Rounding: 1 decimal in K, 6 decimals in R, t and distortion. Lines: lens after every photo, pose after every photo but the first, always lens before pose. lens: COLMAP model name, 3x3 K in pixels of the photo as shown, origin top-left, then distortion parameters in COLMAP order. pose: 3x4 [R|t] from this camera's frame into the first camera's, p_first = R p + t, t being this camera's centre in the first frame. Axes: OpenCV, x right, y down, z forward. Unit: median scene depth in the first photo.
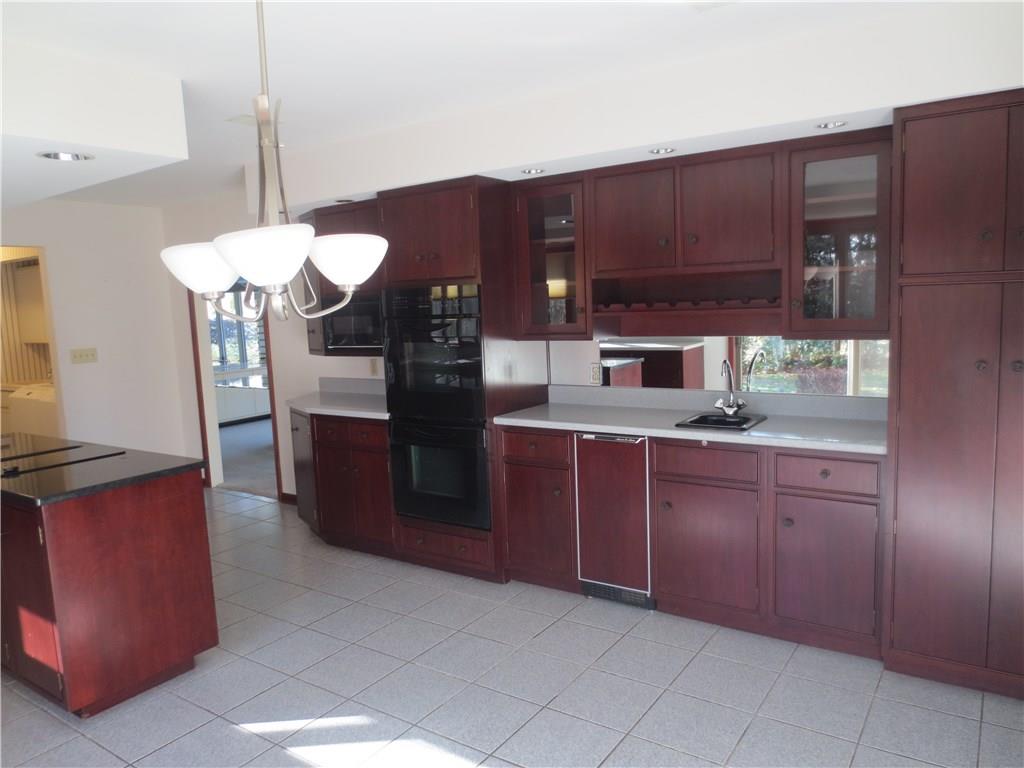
lens RADIAL K [[729.1, 0, 512.6], [0, 729.1, 385.4], [0, 0, 1]] dist [-0.002295, -0.006450]
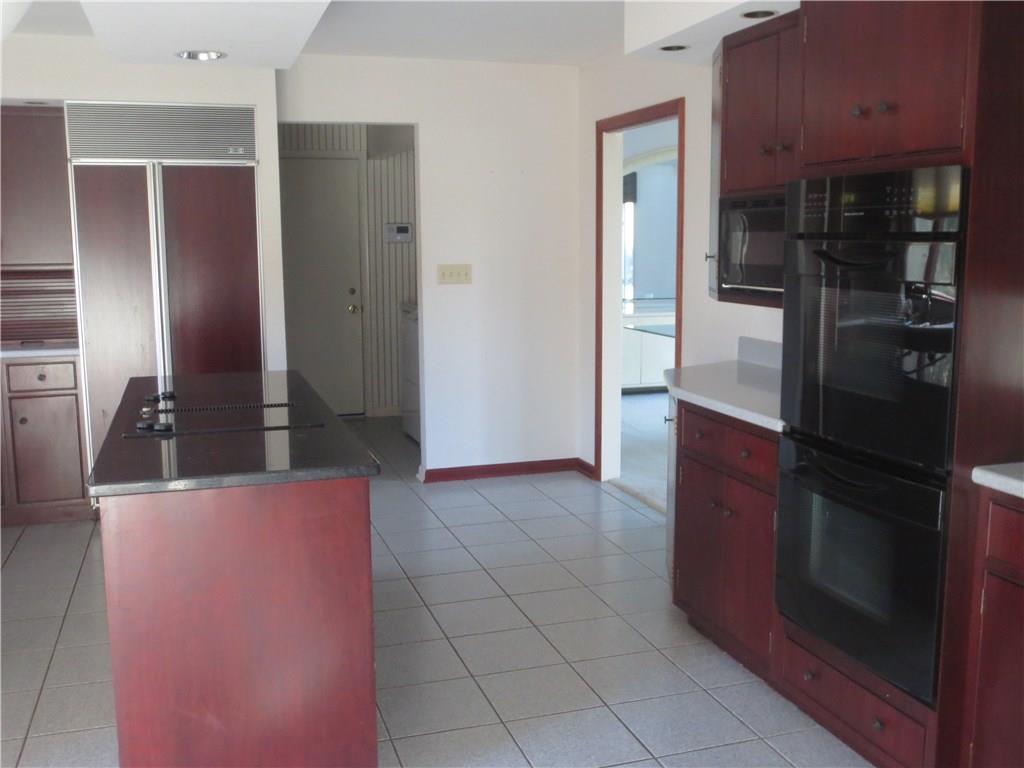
lens RADIAL K [[1006.5, 0, 509.8], [0, 1006.5, 385.6], [0, 0, 1]] dist [-0.015957, 0.000000]
pose [[0.782688, 0.128050, -0.609100, 0.108594], [-0.094217, 0.991706, 0.087417, -0.030466], [0.615242, -0.011032, 0.788261, 0.305651]]
